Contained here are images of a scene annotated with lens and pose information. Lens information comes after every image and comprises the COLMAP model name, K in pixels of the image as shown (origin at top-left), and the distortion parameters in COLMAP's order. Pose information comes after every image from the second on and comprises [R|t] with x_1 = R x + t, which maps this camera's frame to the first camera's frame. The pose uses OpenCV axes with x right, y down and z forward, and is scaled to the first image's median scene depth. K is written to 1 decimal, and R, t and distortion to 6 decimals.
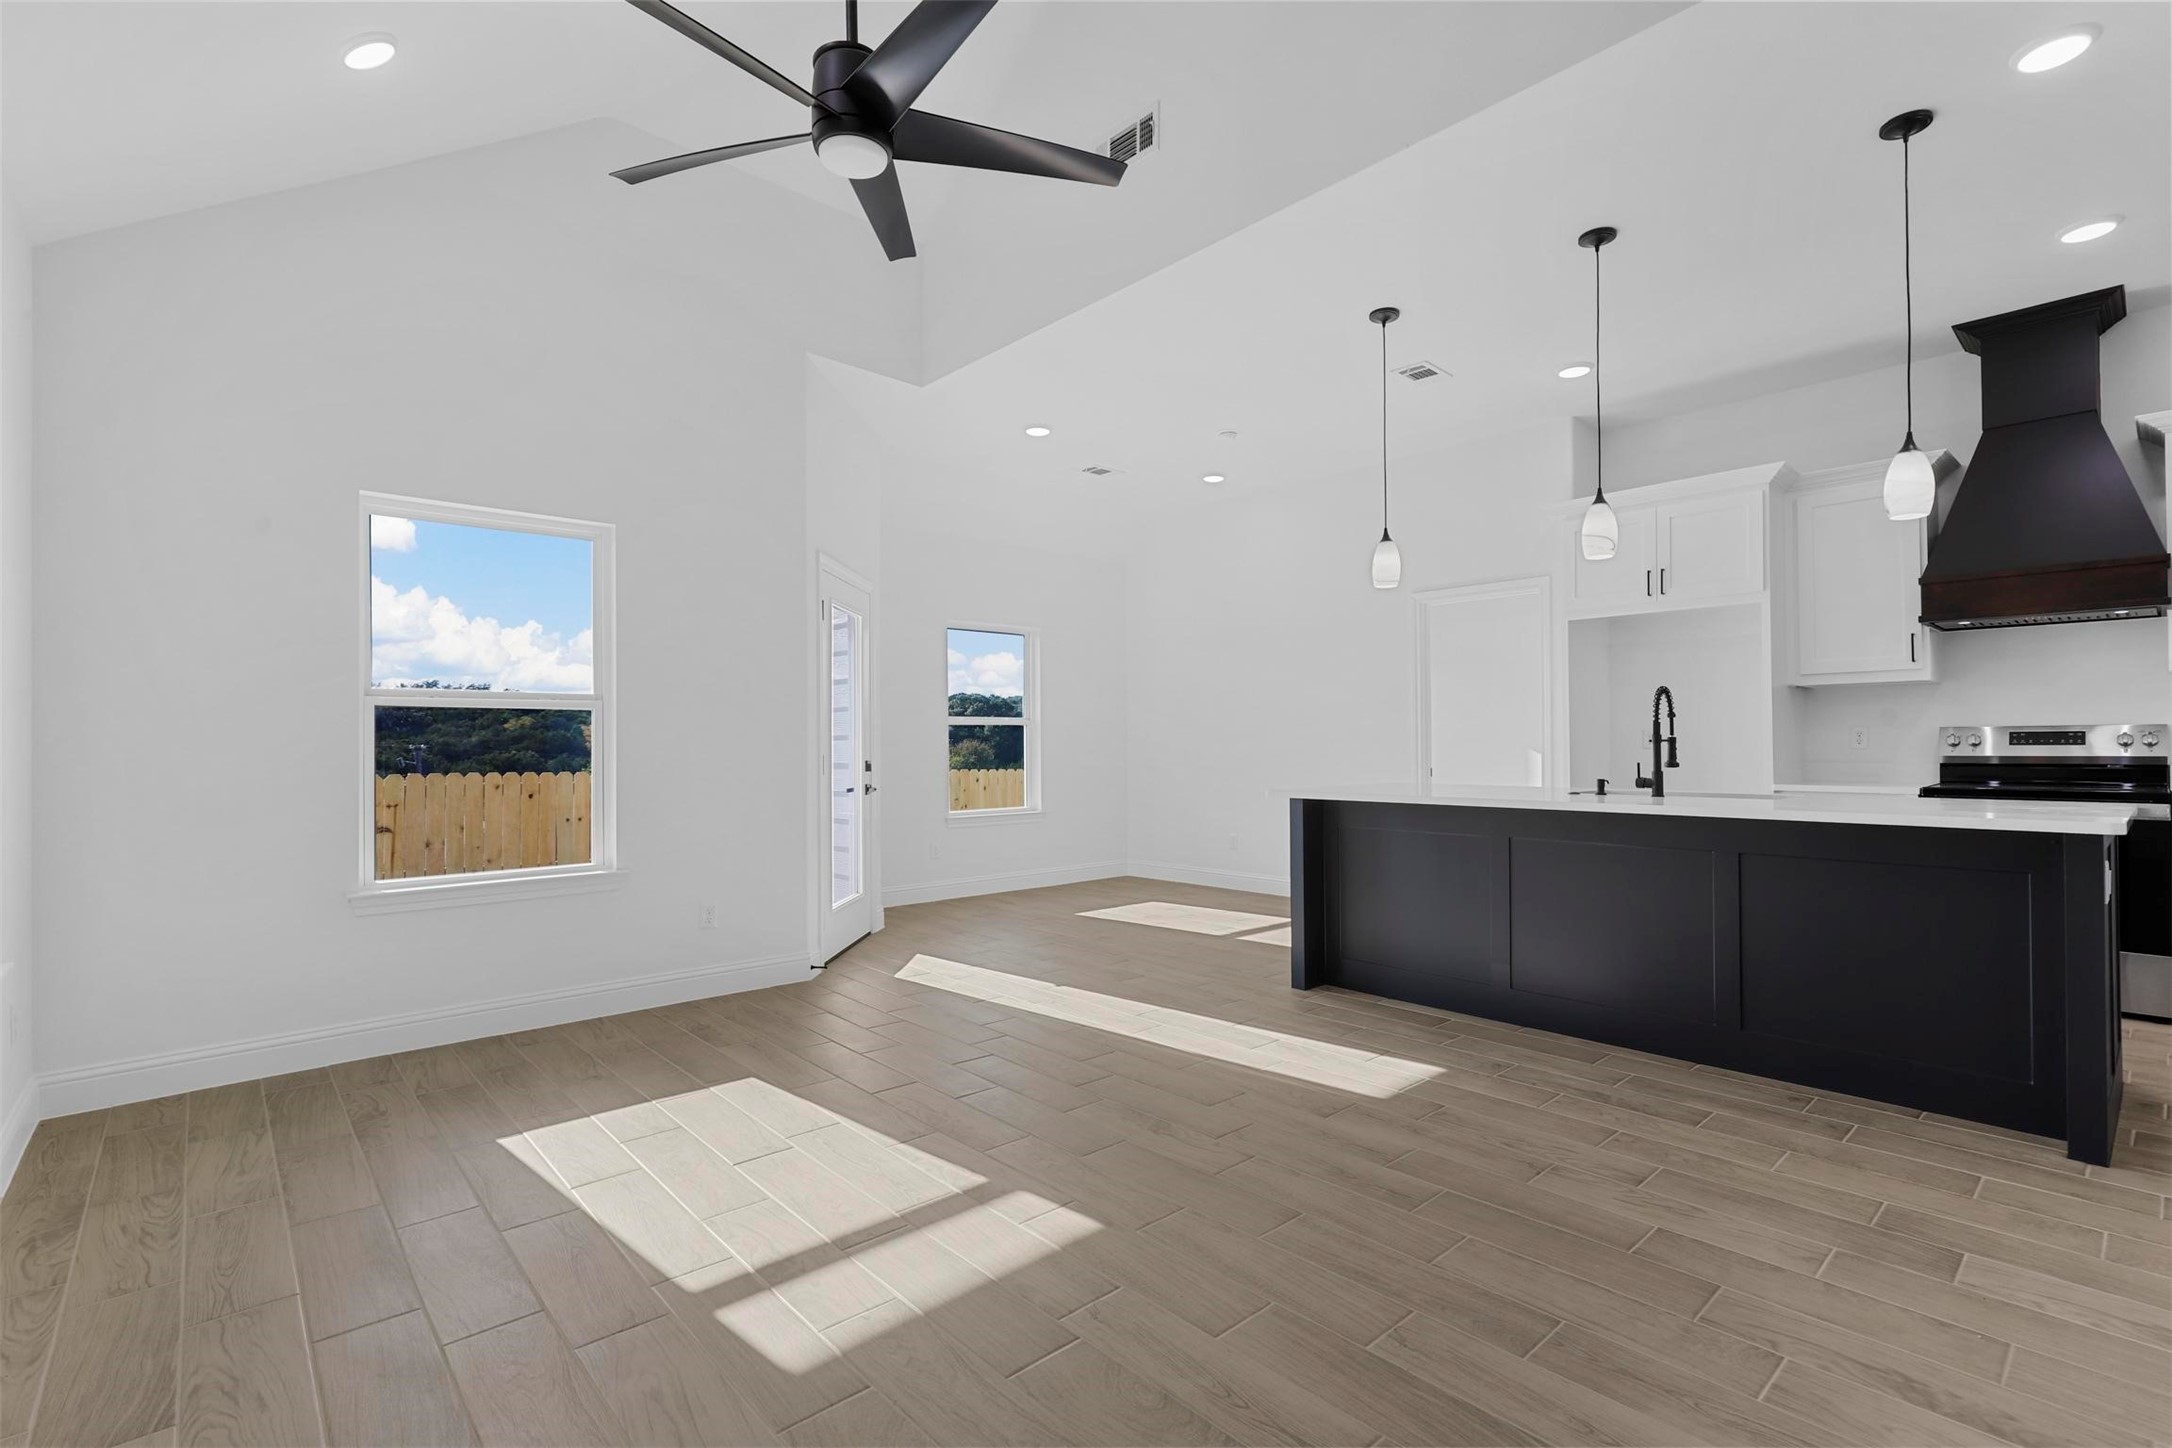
lens RADIAL K [[983.7, 0, 1089.8], [0, 983.7, 735.7], [0, 0, 1]] dist [-0.001214, 0.001042]
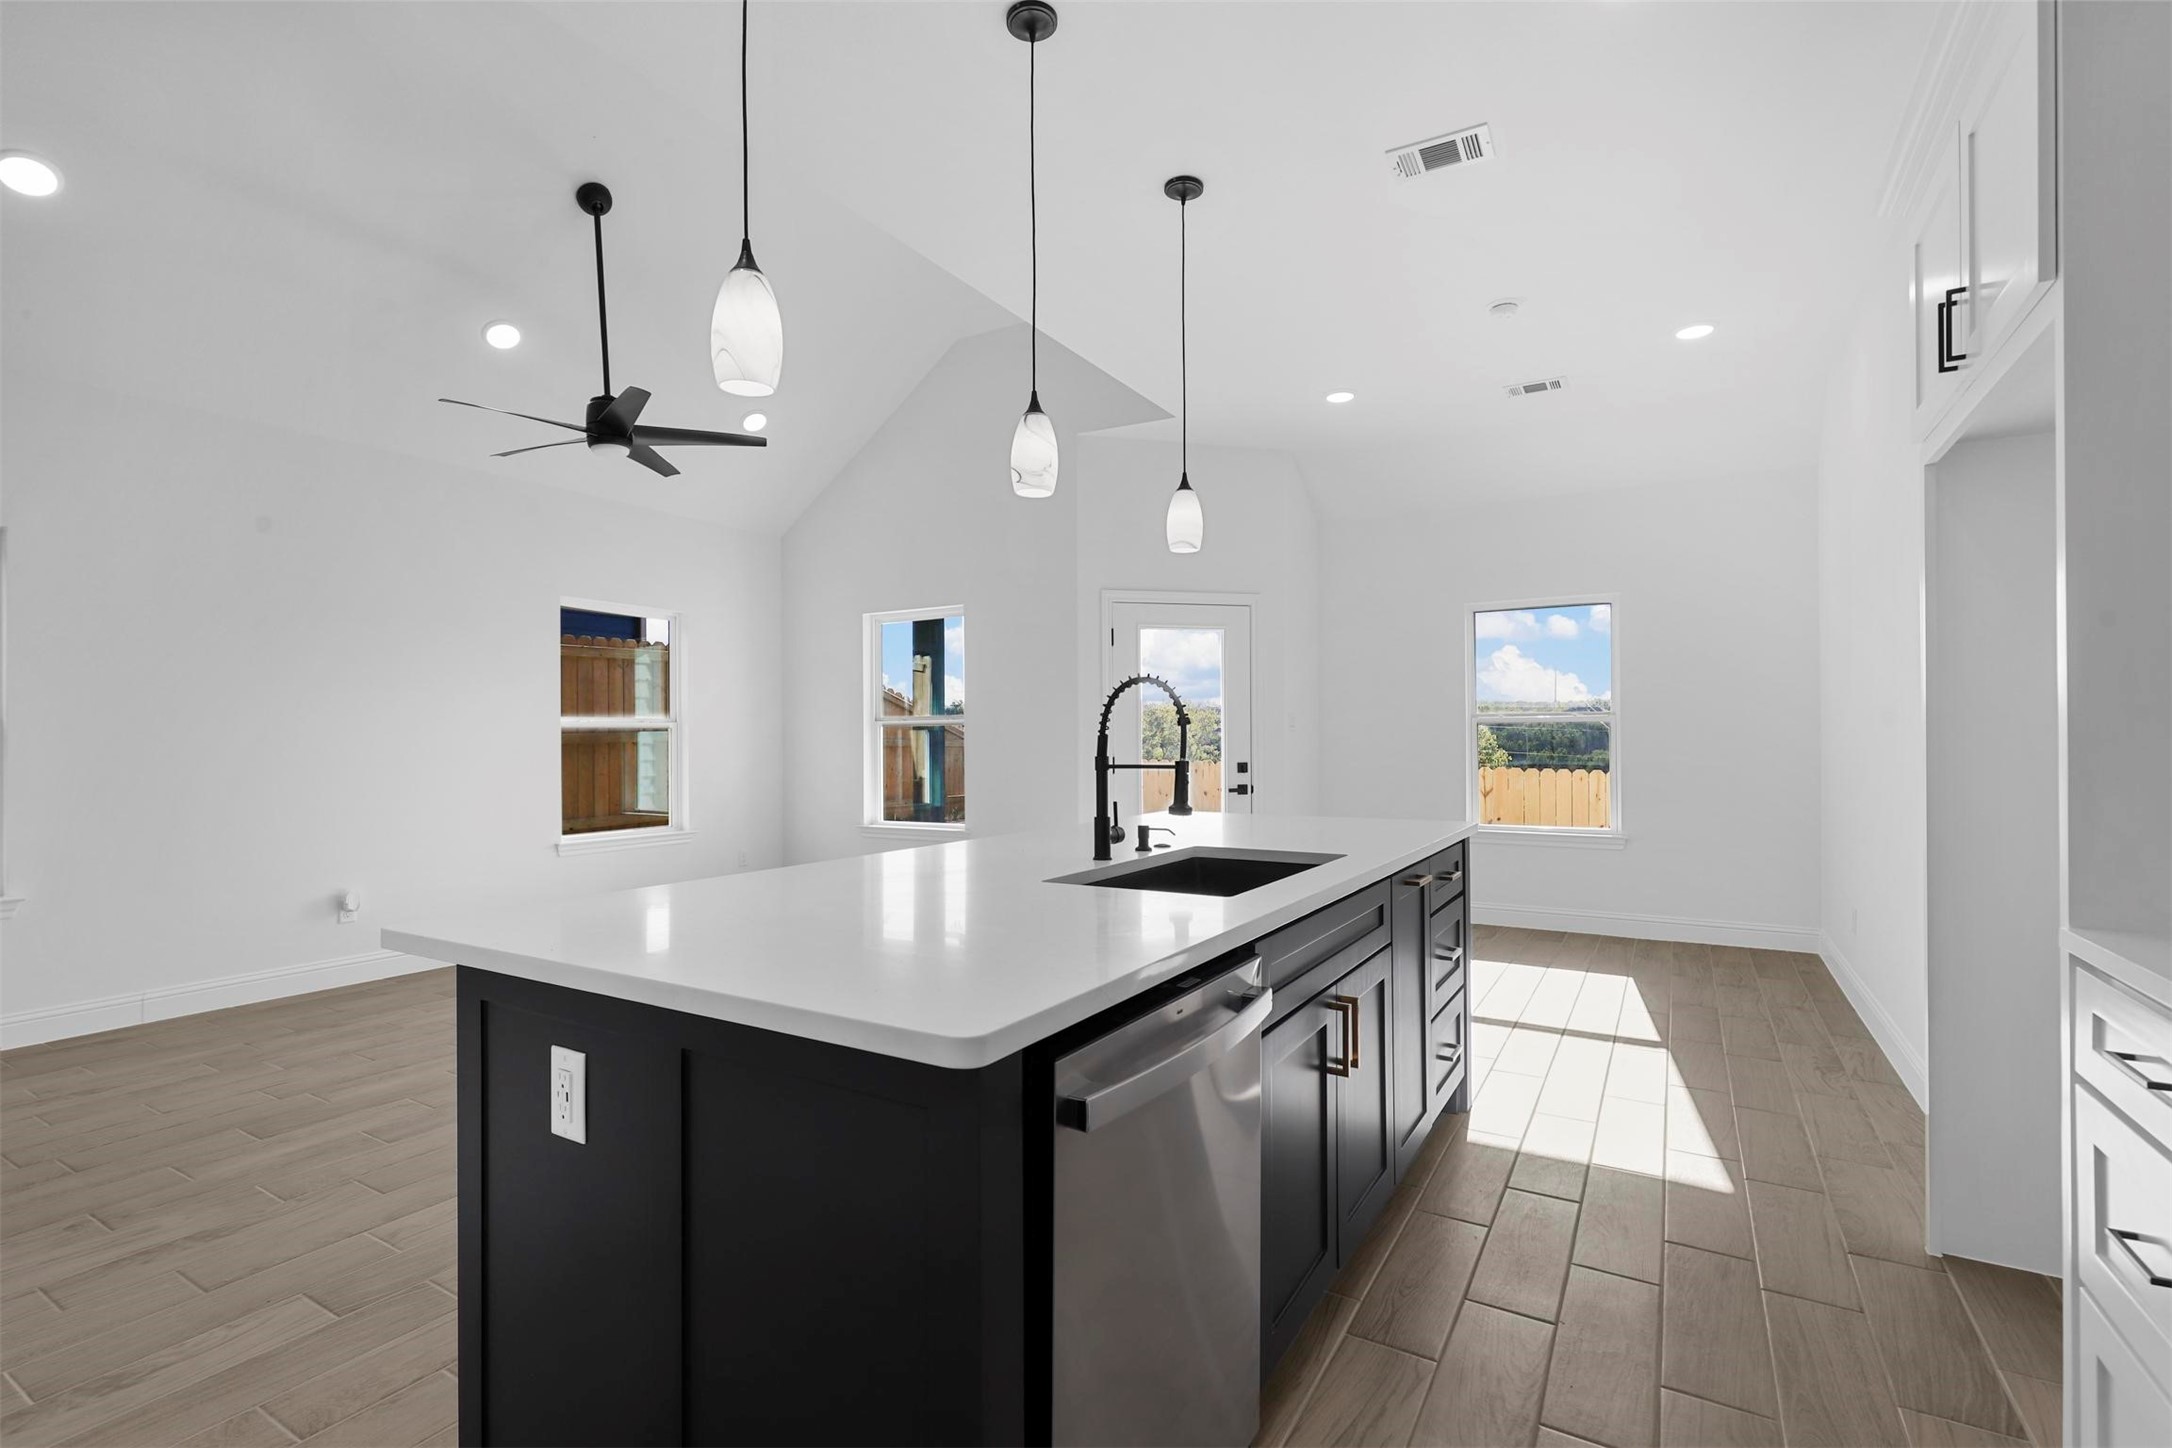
lens RADIAL K [[983.7, 0, 1086.2], [0, 983.7, 731.7], [0, 0, 1]] dist [-0.001214, 0.001042]
pose [[0.287420, -0.002565, -0.957801, 0.997273], [0.013111, 0.999913, 0.001256, -0.015087], [0.957715, -0.012918, 0.287429, 0.708901]]
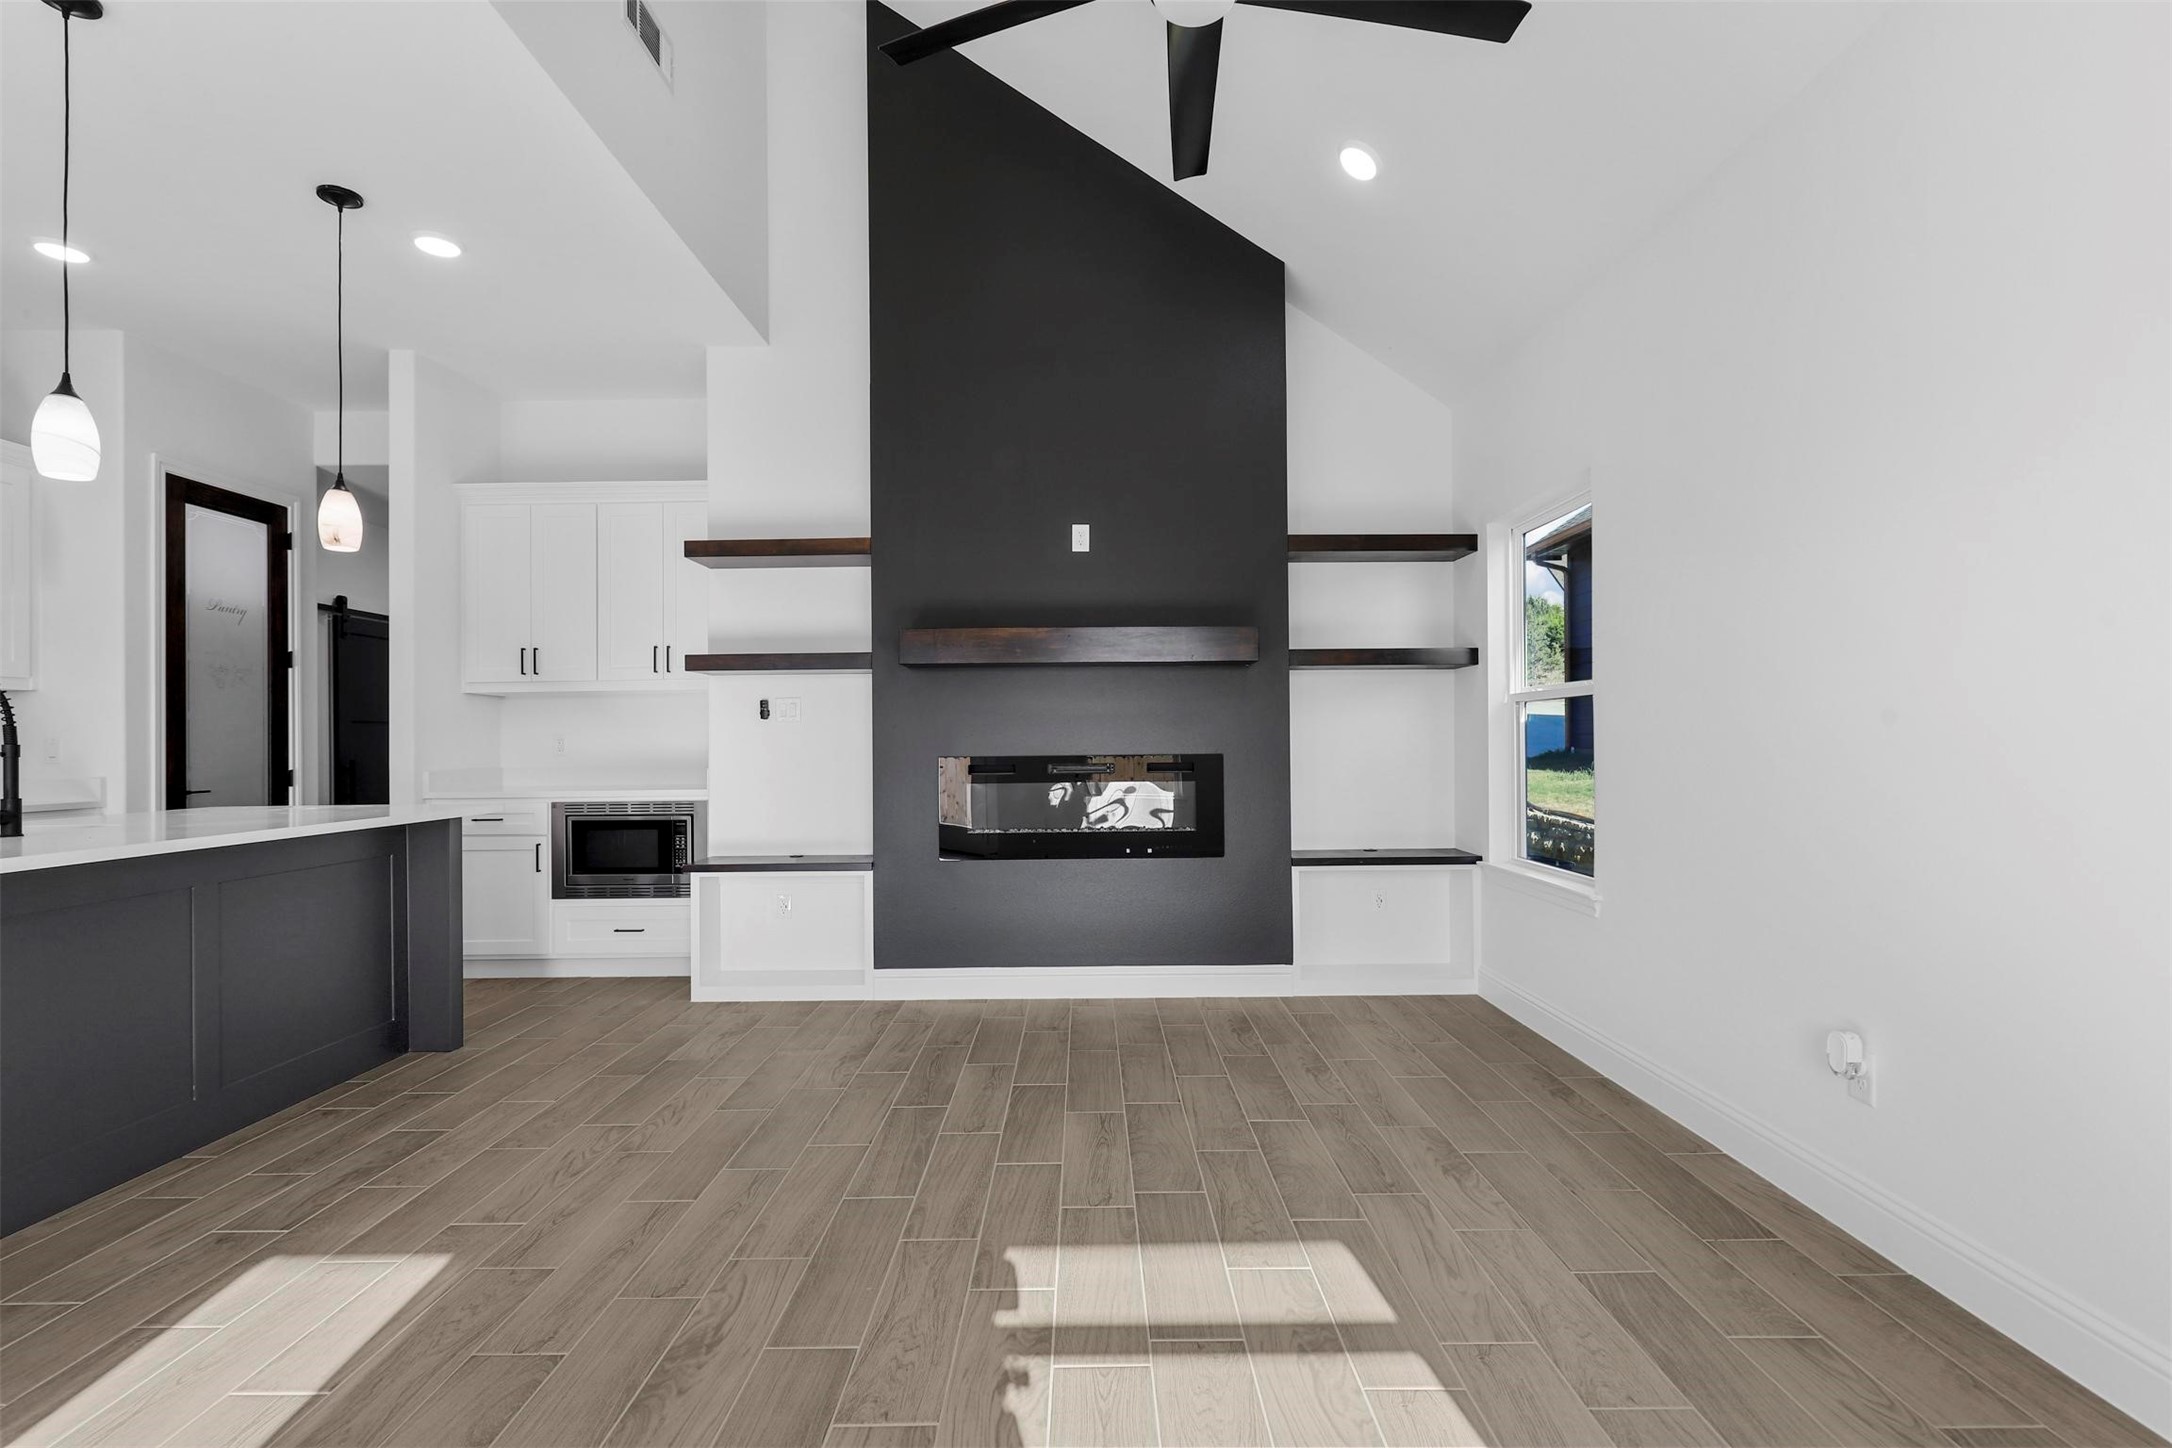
lens RADIAL K [[983.7, 0, 1085.5], [0, 983.7, 732.1], [0, 0, 1]] dist [-0.001214, 0.001042]
pose [[-0.739503, 0.018704, 0.672894, -0.368987], [0.009032, 0.999800, -0.017864, 0.007792], [-0.673093, -0.007133, -0.739524, 0.869541]]
